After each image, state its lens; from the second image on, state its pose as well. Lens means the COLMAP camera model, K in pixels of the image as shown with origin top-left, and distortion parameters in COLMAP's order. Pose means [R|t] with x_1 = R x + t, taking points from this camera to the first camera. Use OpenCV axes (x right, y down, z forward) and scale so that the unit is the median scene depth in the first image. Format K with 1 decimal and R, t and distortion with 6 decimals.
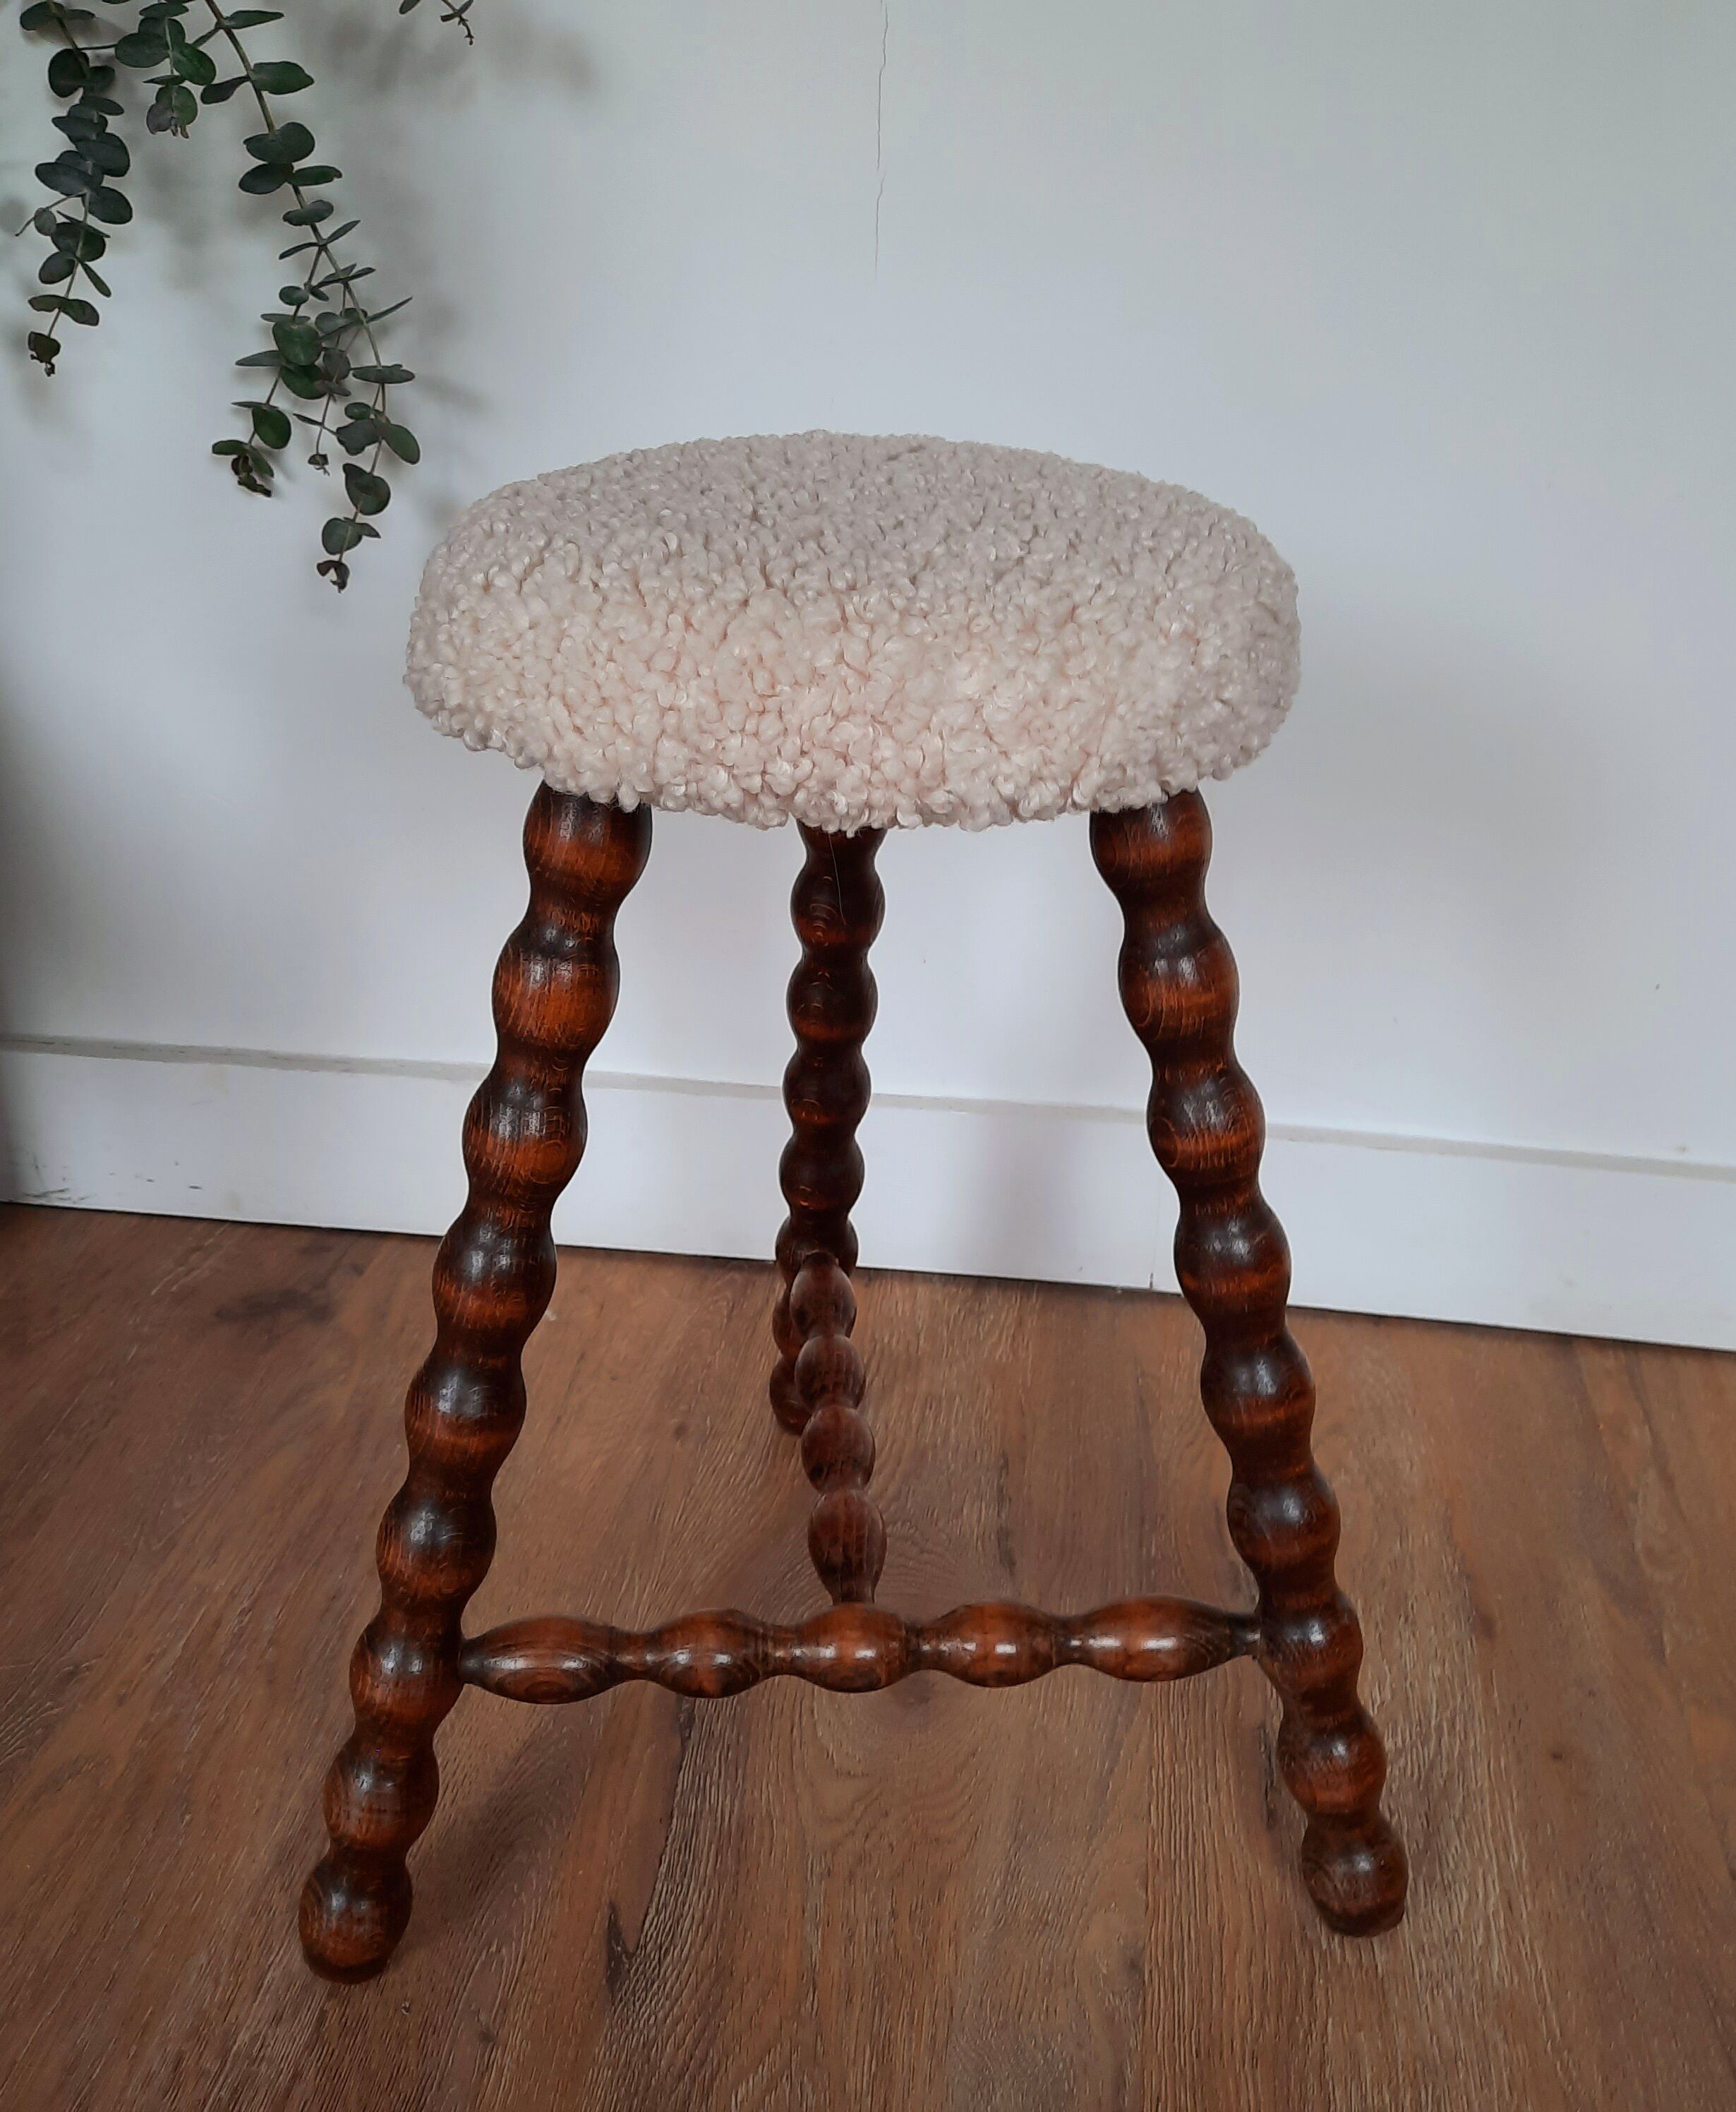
lens RADIAL K [[2077.8, 0, 929.9], [0, 2077.8, 1057.0], [0, 0, 1]] dist [0.046485, 0.000000]
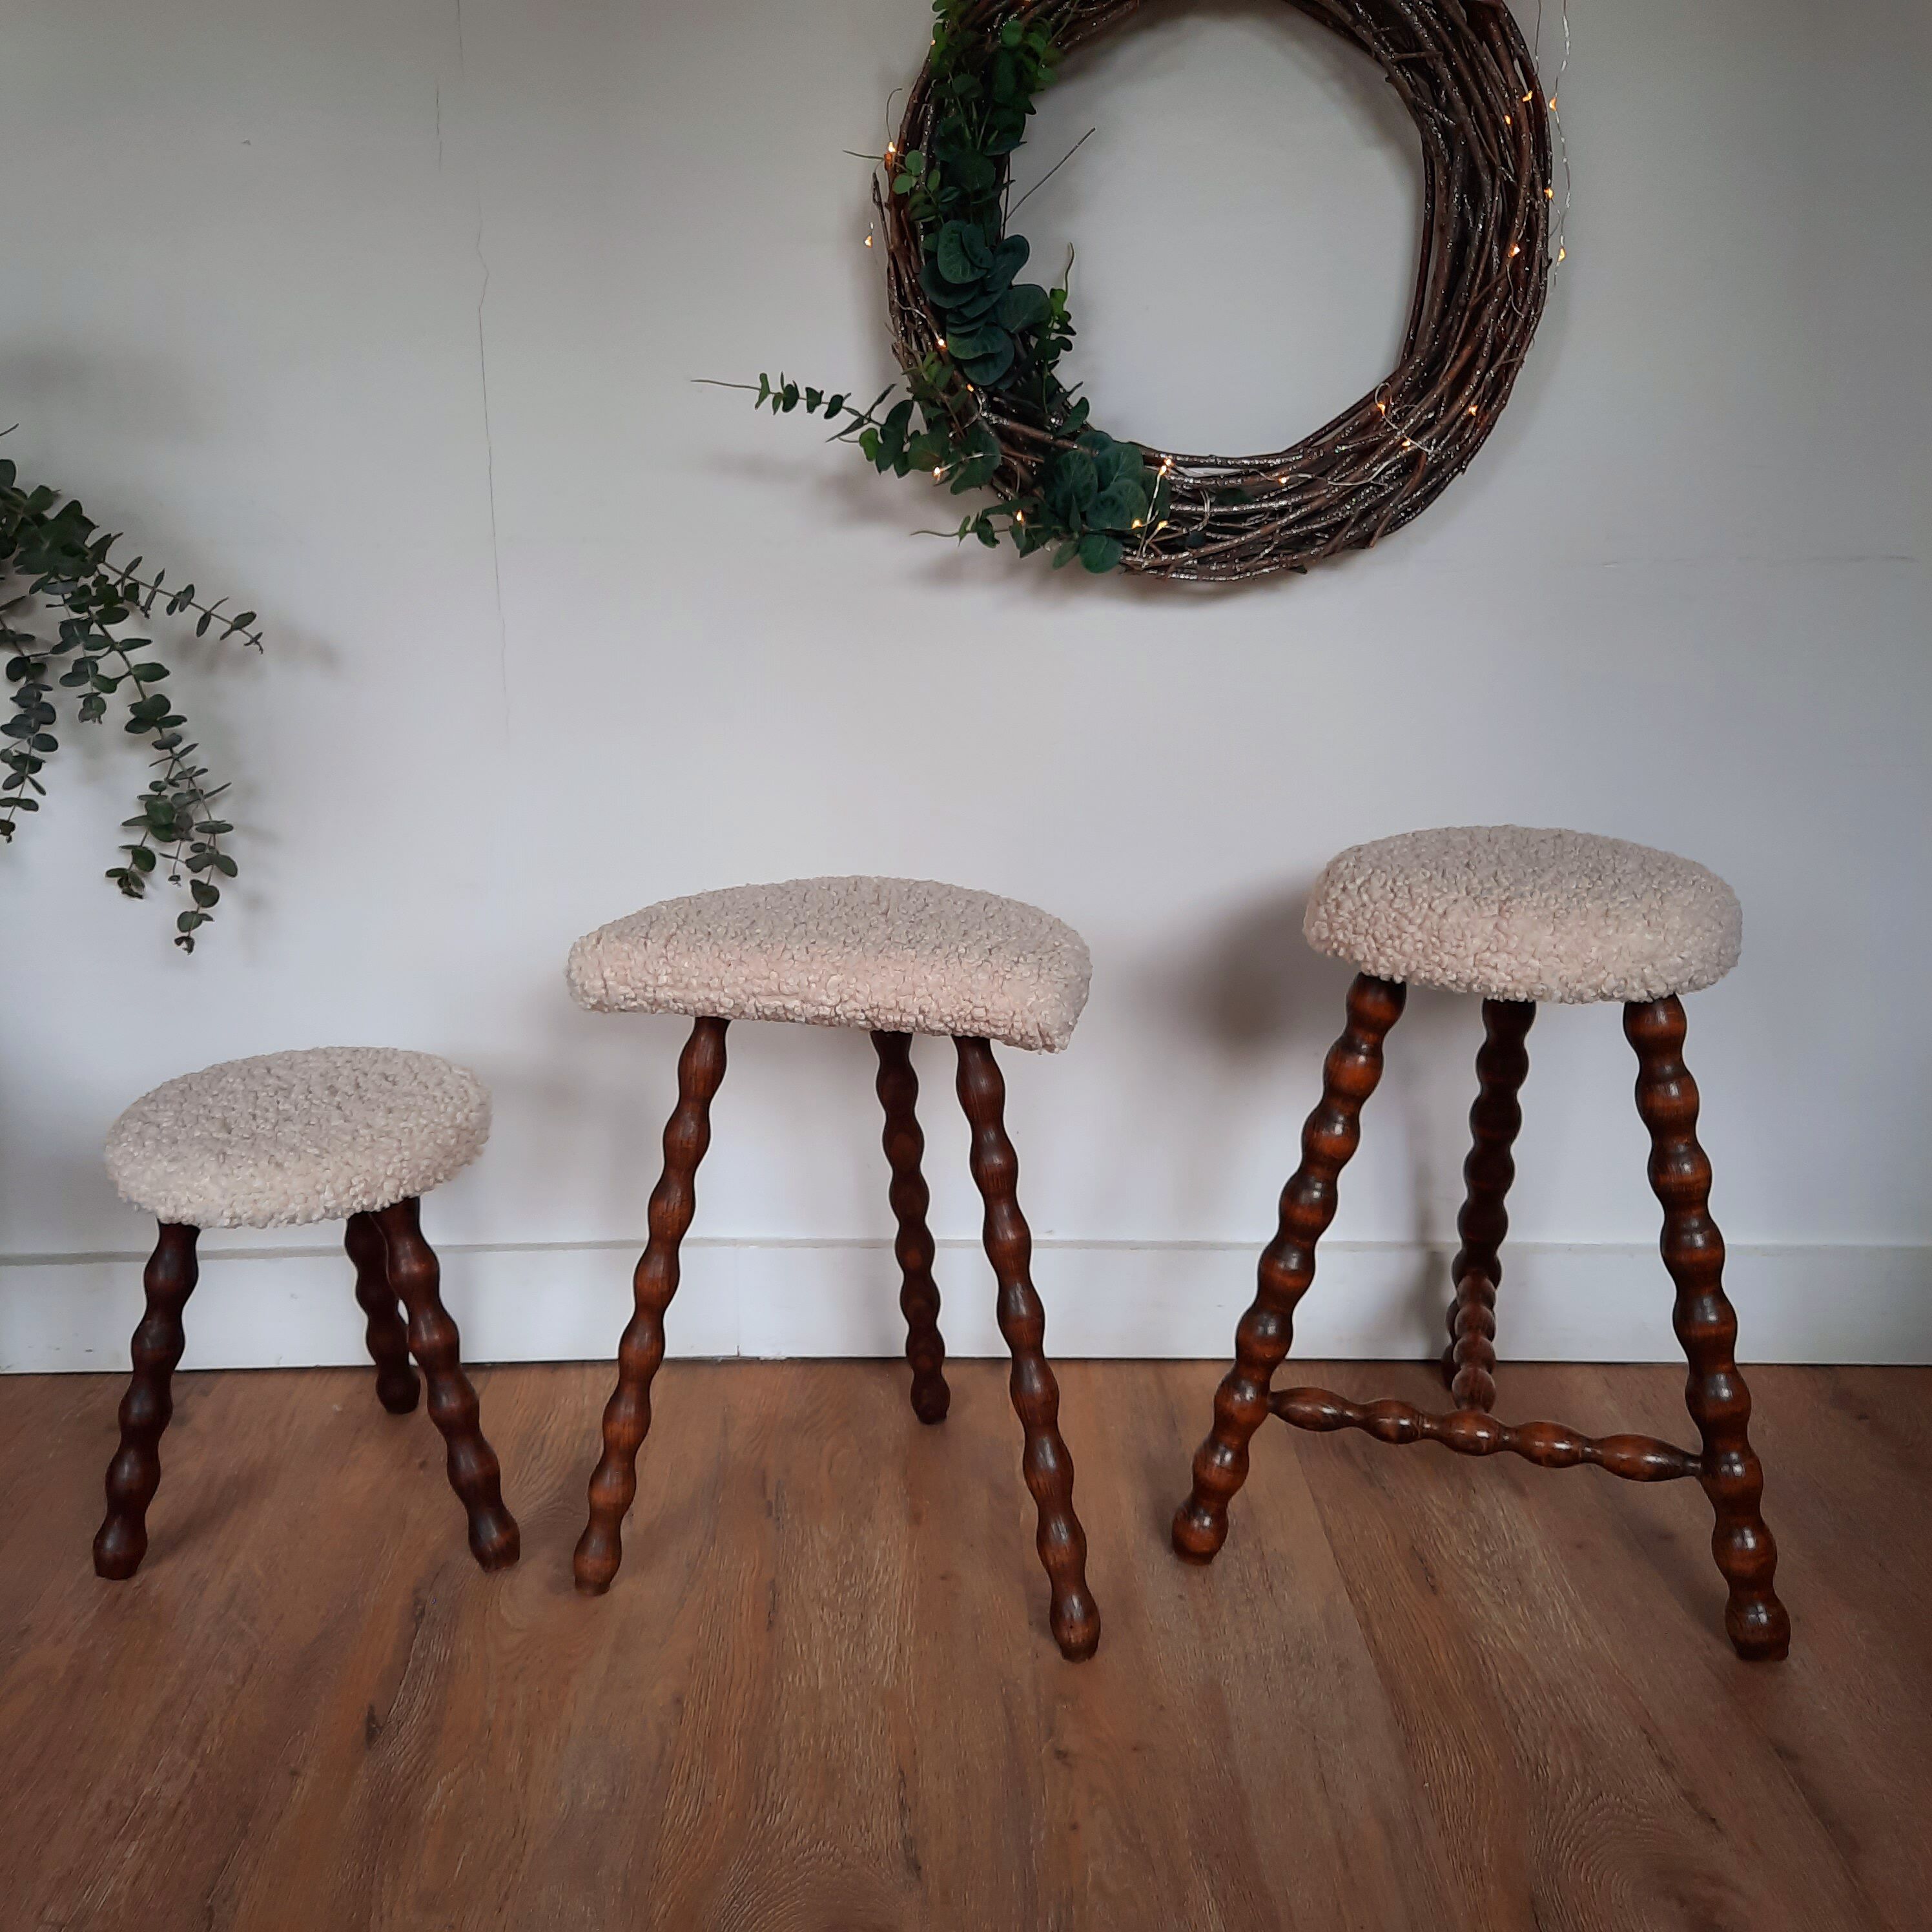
lens RADIAL K [[1894.7, 0, 936.6], [0, 1894.7, 964.3], [0, 0, 1]] dist [0.053065, 0.000000]
pose [[0.991507, -0.067455, 0.111196, 0.141830], [0.085758, 0.981869, -0.169056, 0.095634], [-0.097776, 0.177156, 0.979314, -0.560268]]
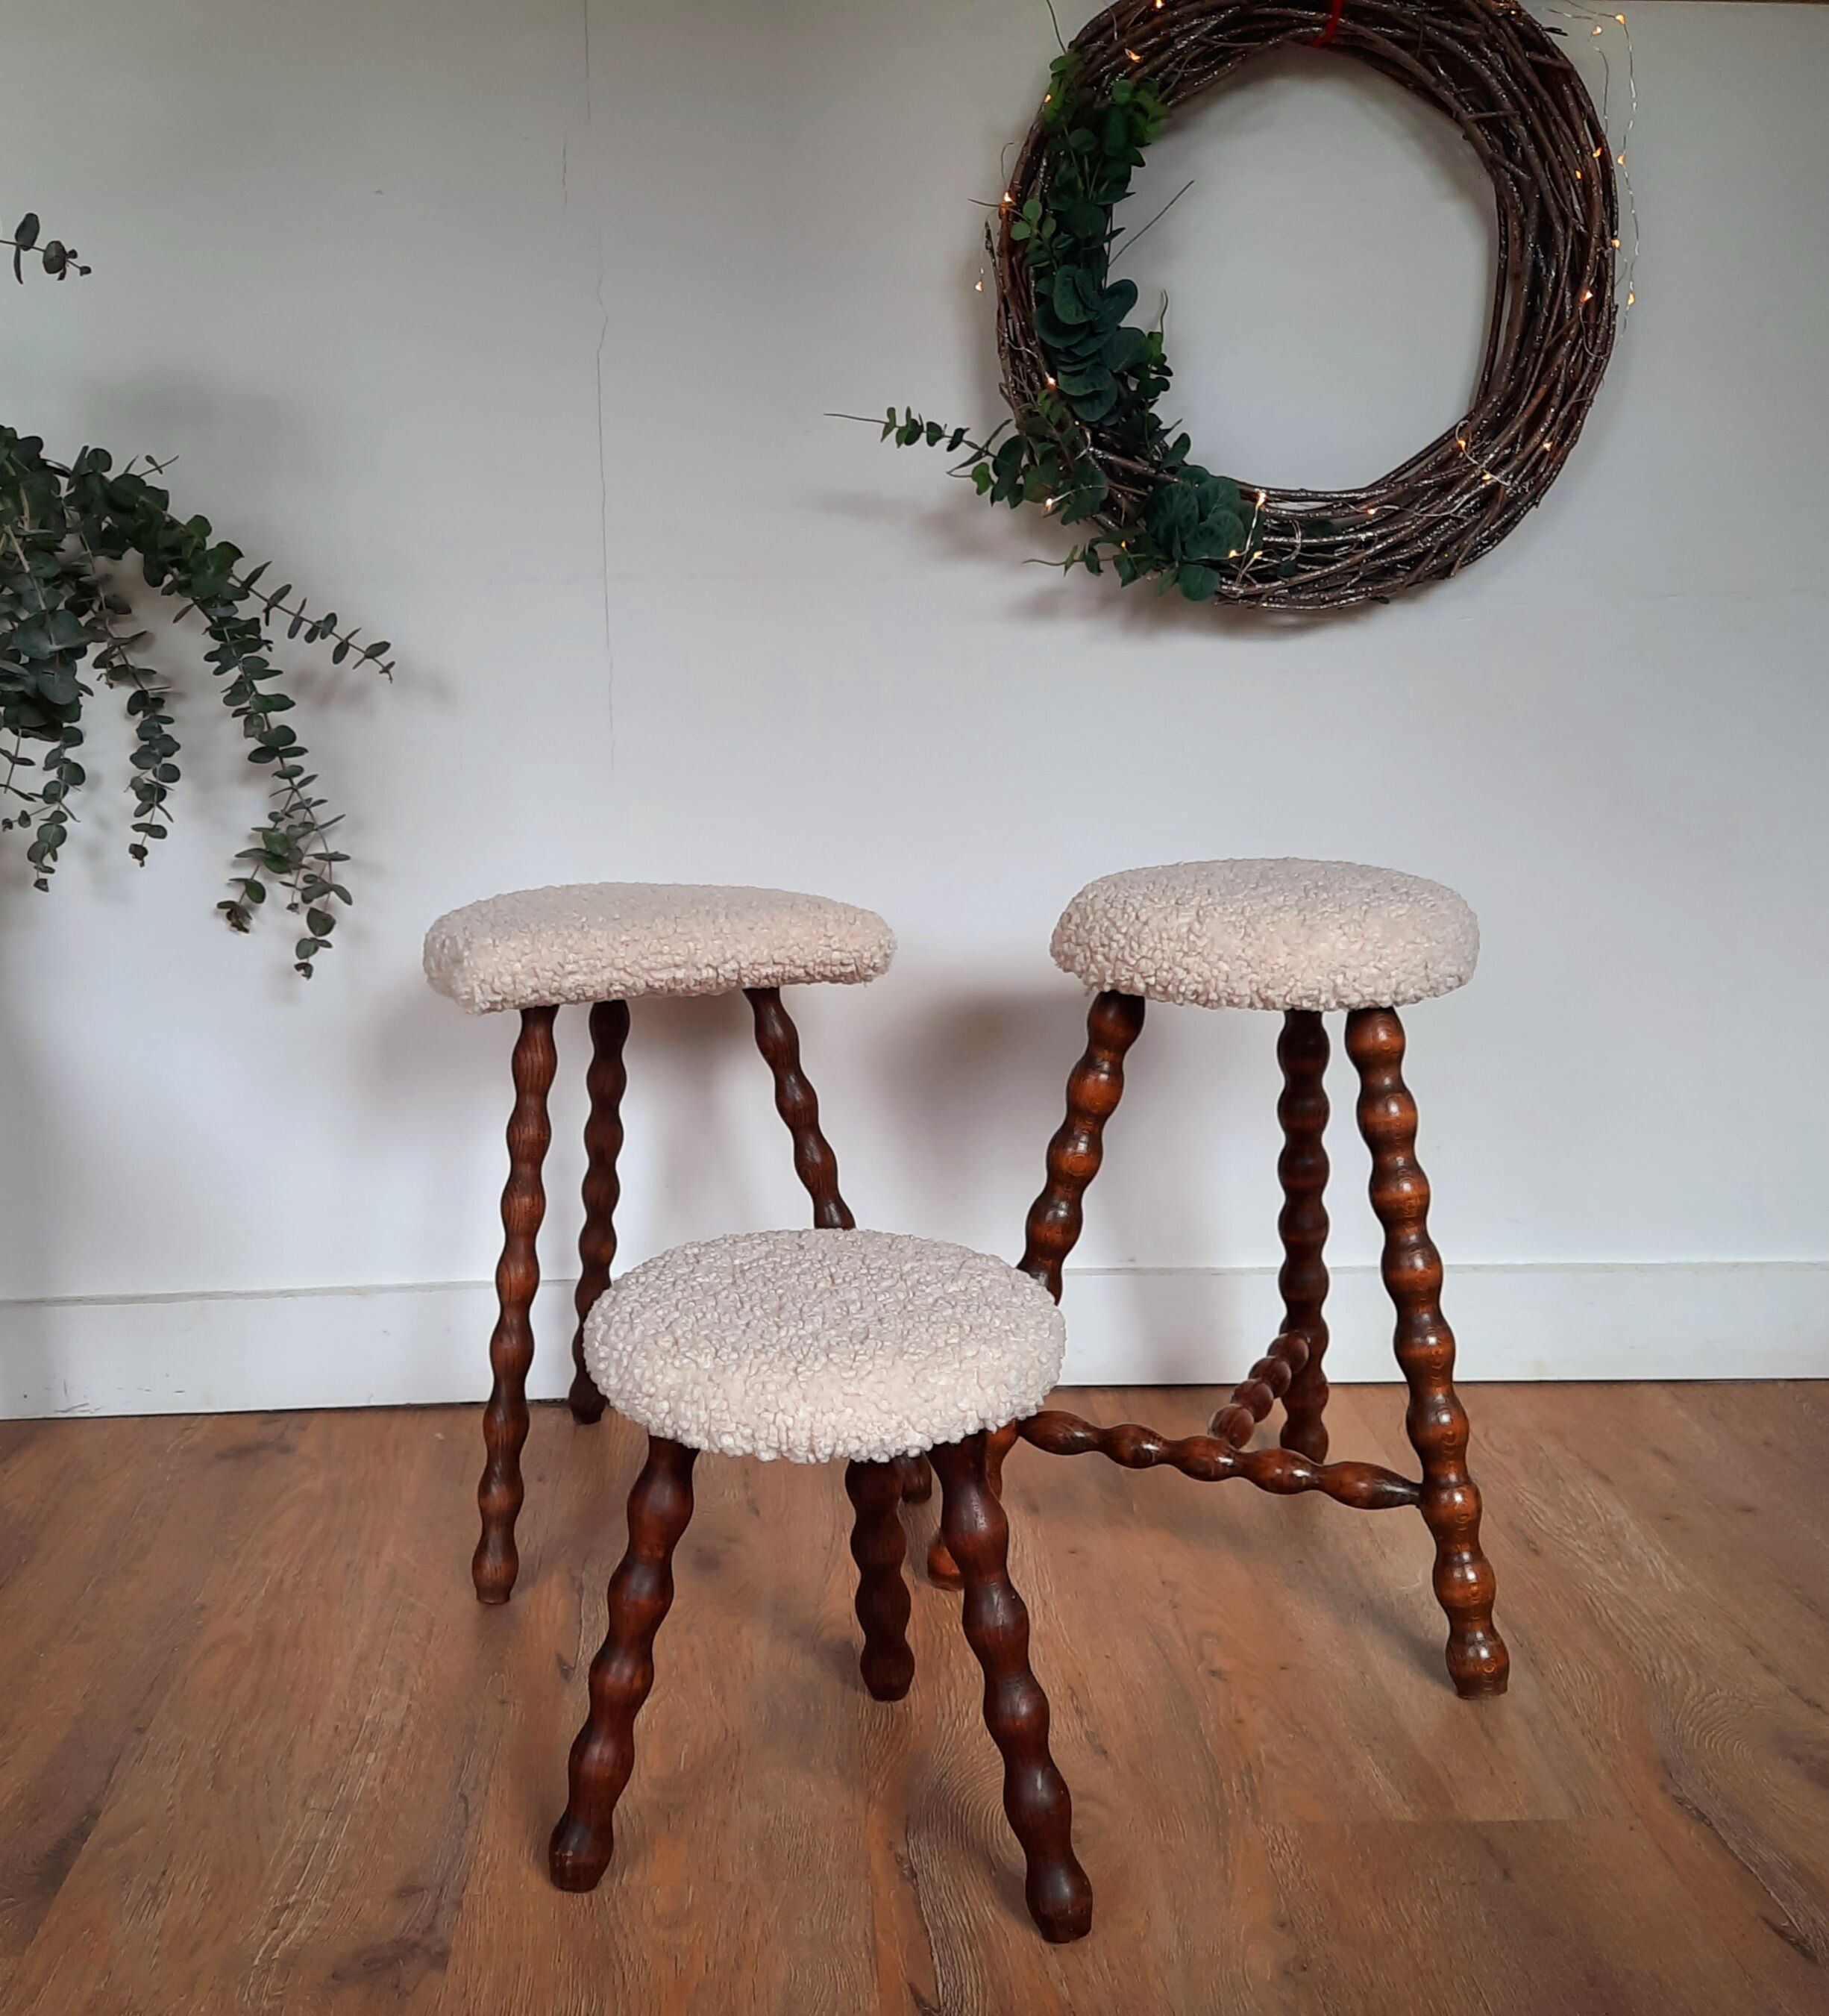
lens RADIAL K [[2168.5, 0, 903.9], [0, 2168.5, 1102.2], [0, 0, 1]] dist [0.070239, 0.000000]
pose [[0.984325, -0.075238, 0.159510, -0.100604], [0.106191, 0.974952, -0.195428, 0.281404], [-0.140811, 0.209303, 0.967659, -0.786435]]
